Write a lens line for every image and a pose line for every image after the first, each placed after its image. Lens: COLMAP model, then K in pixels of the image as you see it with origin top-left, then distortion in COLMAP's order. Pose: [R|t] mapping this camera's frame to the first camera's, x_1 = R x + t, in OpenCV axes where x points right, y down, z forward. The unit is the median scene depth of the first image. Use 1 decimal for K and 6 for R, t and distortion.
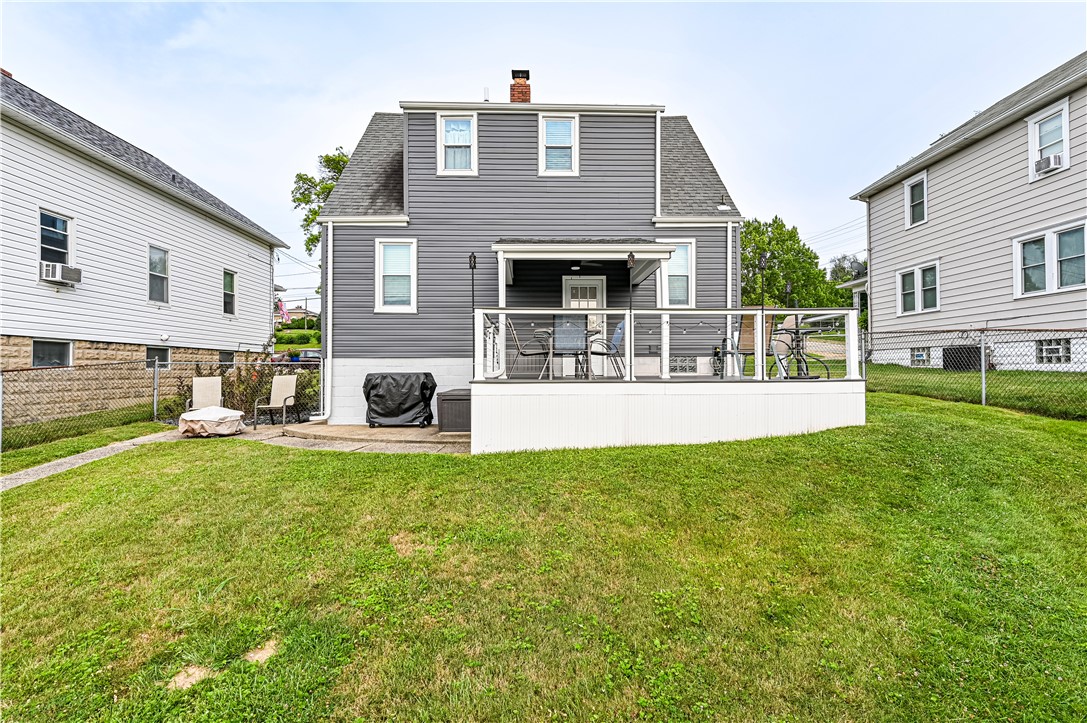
lens RADIAL K [[485.6, 0, 547.0], [0, 485.6, 362.4], [0, 0, 1]] dist [0.000093, 0.000469]
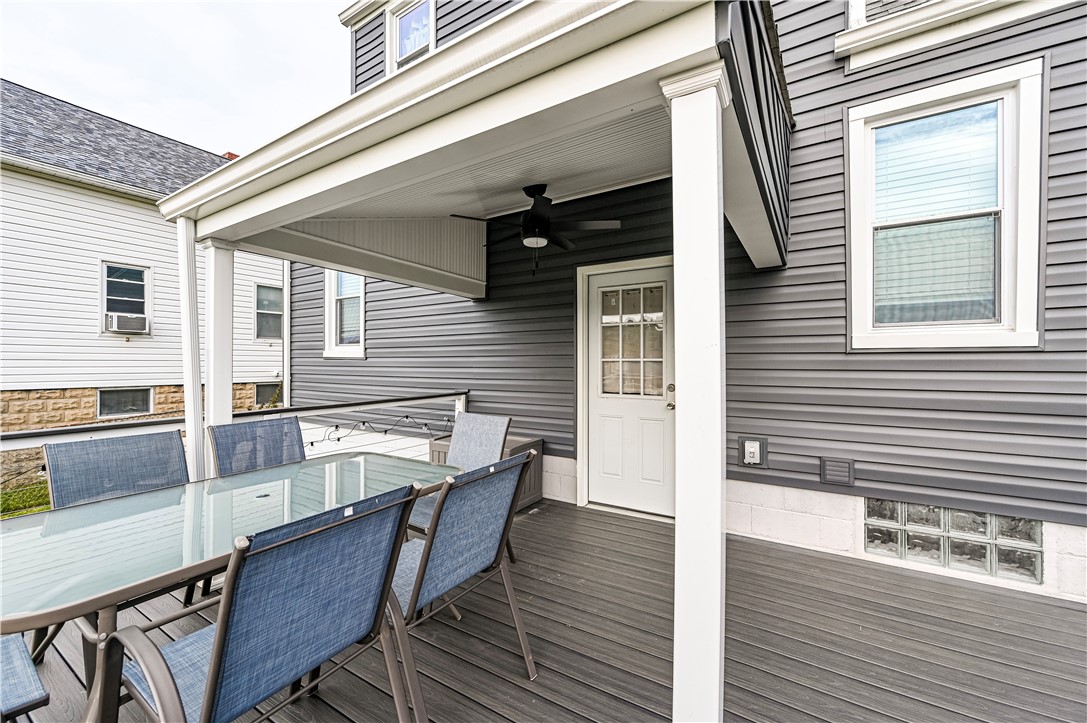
lens RADIAL K [[427.2, 0, 547.4], [0, 427.2, 365.9], [0, 0, 1]] dist [-0.001977, -0.000158]
pose [[0.841706, 0.007582, -0.539883, 0.210101], [0.001554, 0.999863, 0.016465, -0.099098], [0.539934, -0.014698, 0.841579, 0.671858]]
